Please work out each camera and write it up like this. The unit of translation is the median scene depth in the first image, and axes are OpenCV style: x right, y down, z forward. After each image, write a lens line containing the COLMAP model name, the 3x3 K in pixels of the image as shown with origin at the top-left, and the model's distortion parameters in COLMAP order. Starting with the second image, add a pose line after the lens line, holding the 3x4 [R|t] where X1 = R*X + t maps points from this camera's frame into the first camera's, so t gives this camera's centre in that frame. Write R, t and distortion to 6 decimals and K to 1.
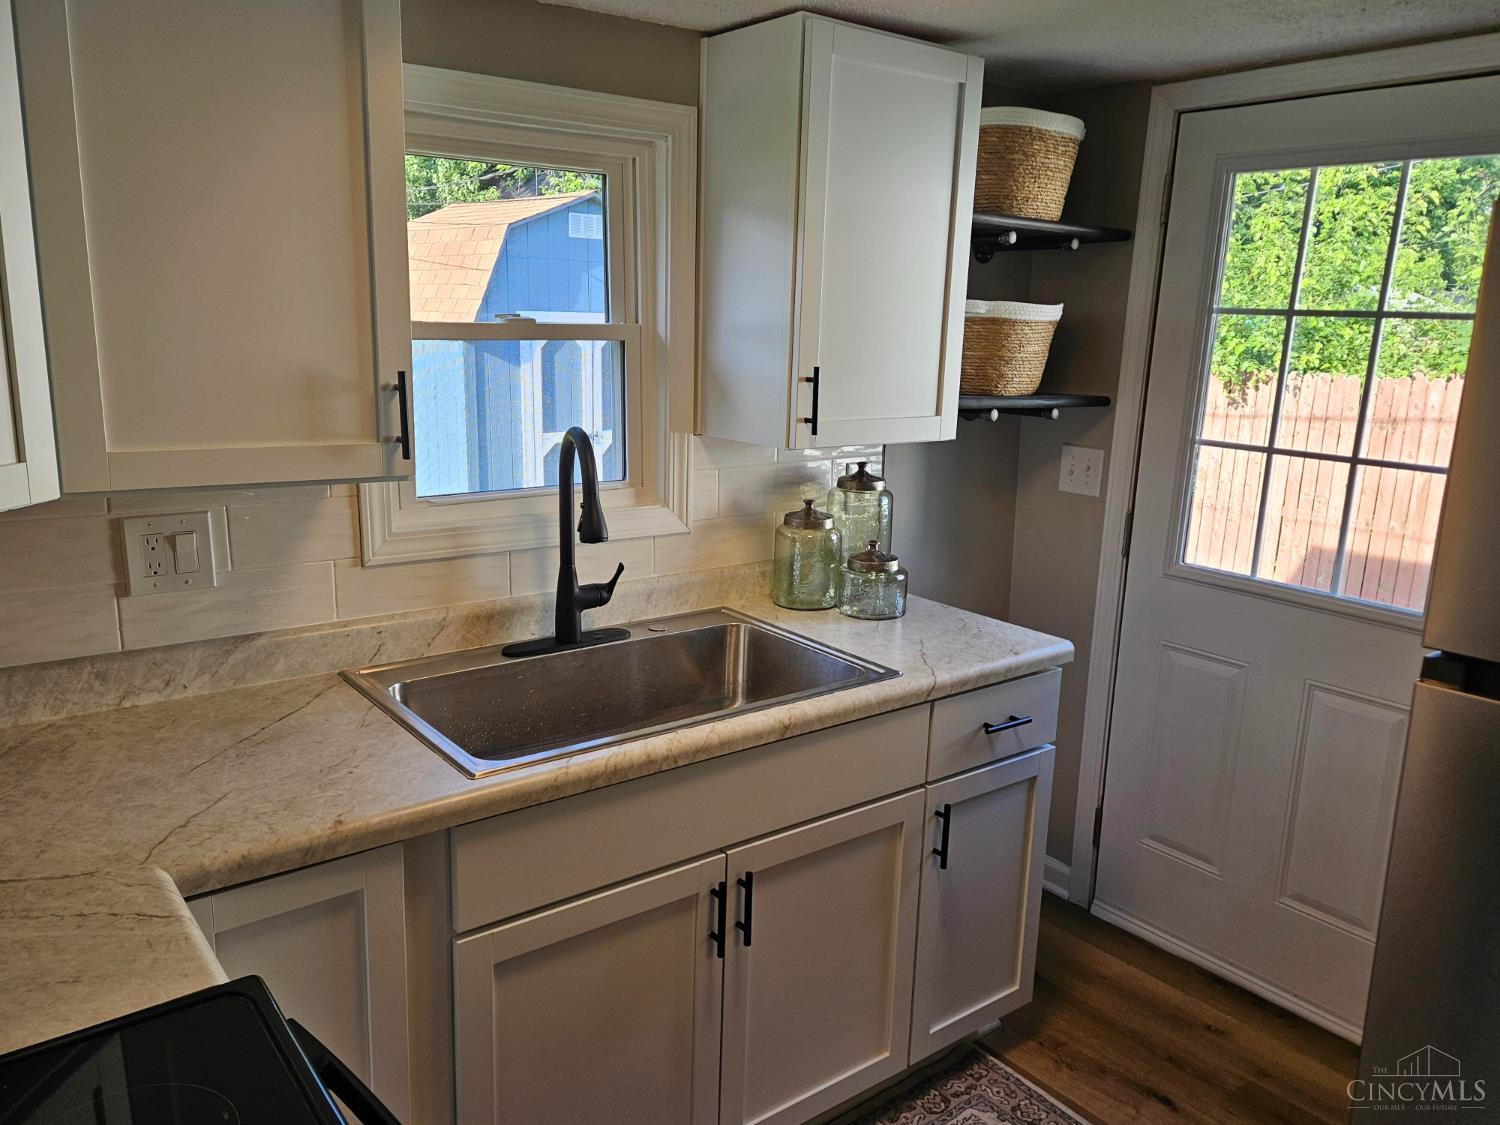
lens RADIAL K [[1140.0, 0, 757.5], [0, 1140.0, 566.4], [0, 0, 1]] dist [0.074675, -0.052865]
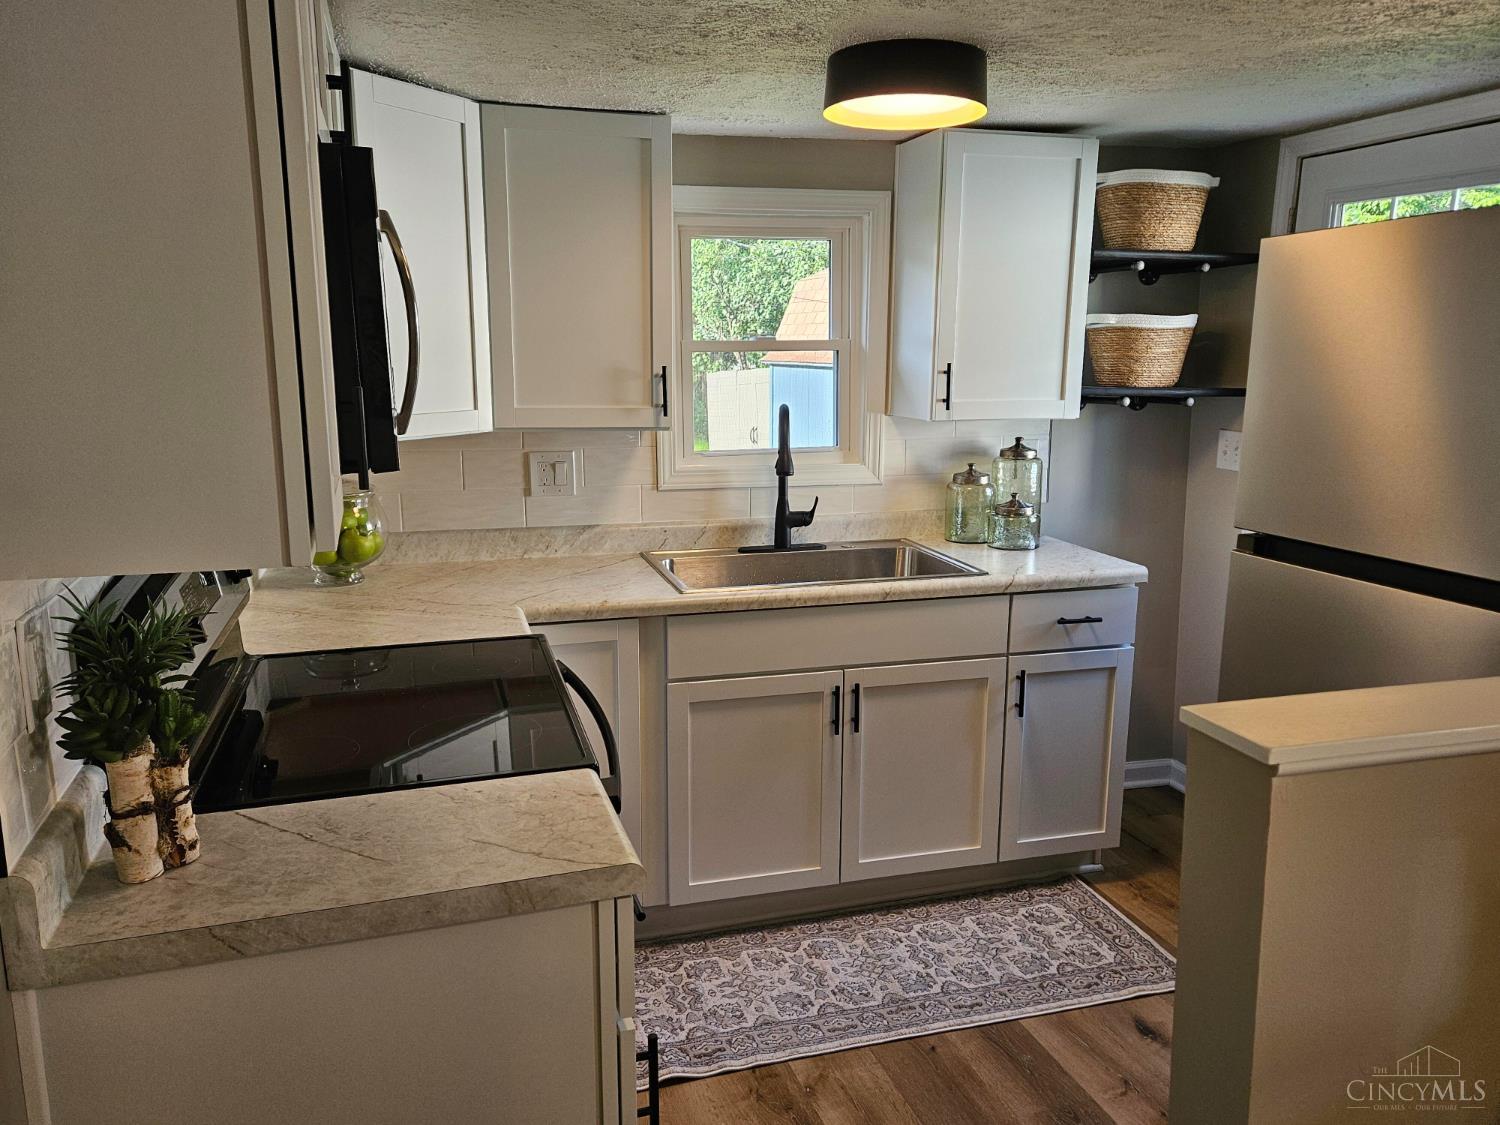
lens RADIAL K [[1140.0, 0, 747.9], [0, 1140.0, 564.3], [0, 0, 1]] dist [0.074675, -0.052865]
pose [[0.927629, 0.045180, -0.370760, 0.351230], [-0.057298, 0.998121, -0.021731, 0.121947], [0.369081, 0.041402, 0.928475, -0.419894]]
